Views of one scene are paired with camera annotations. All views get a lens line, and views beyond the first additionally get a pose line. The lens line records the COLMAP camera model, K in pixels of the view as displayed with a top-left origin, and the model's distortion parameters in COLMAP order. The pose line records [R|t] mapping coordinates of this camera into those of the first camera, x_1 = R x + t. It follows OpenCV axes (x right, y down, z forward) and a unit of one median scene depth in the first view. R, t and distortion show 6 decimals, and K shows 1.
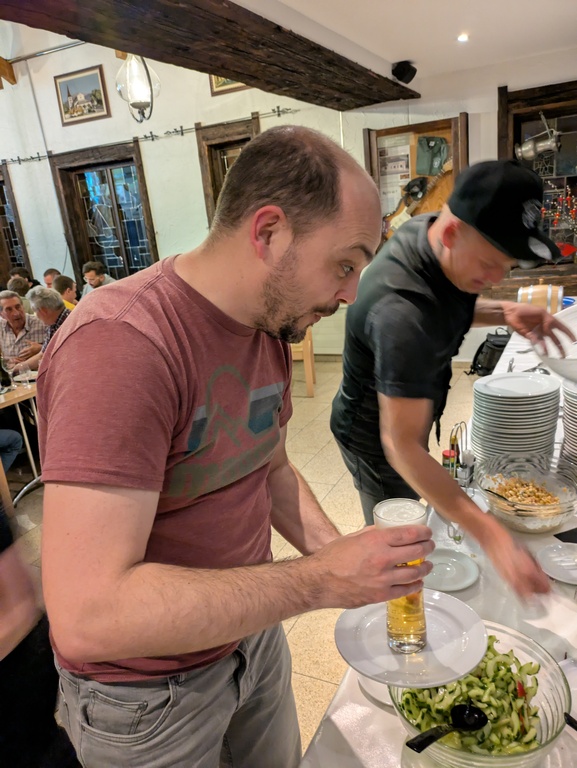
lens RADIAL K [[569.5, 0, 287.7], [0, 569.5, 380.9], [0, 0, 1]] dist [0.008965, -0.007417]
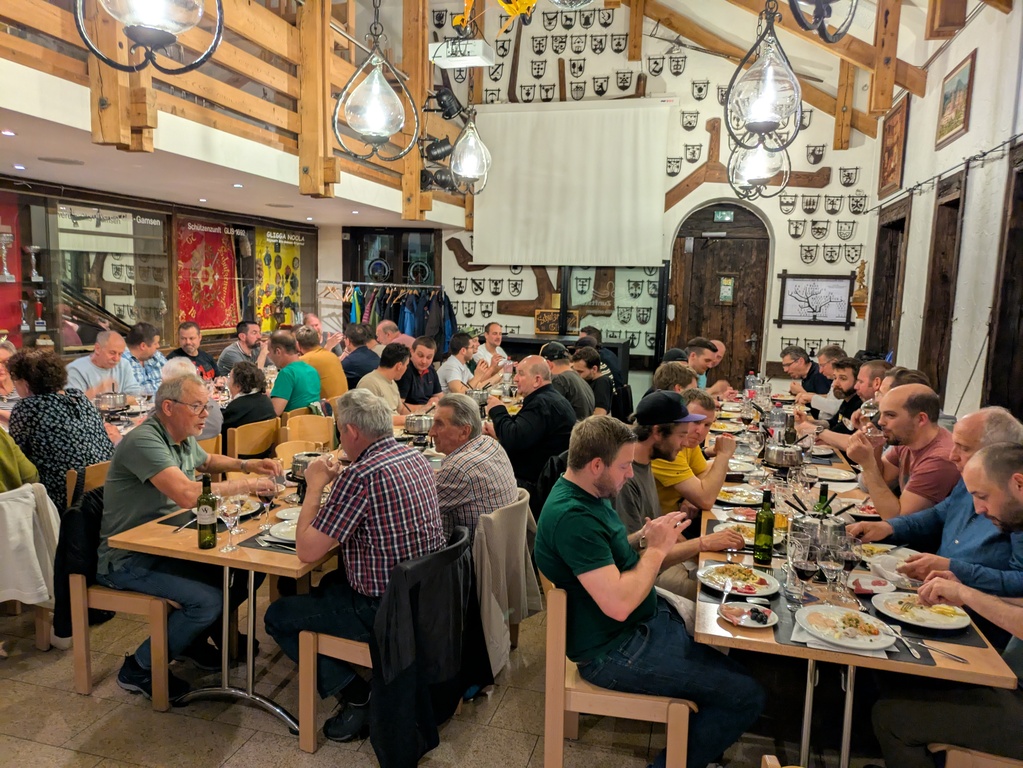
lens RADIAL K [[759.6, 0, 500.6], [0, 759.6, 386.2], [0, 0, 1]] dist [0.037229, -0.032749]
pose [[0.162217, 0.237981, -0.957628, 0.181324], [-0.337339, 0.925383, 0.172825, -0.186818], [0.927302, 0.295010, 0.230393, 0.544382]]
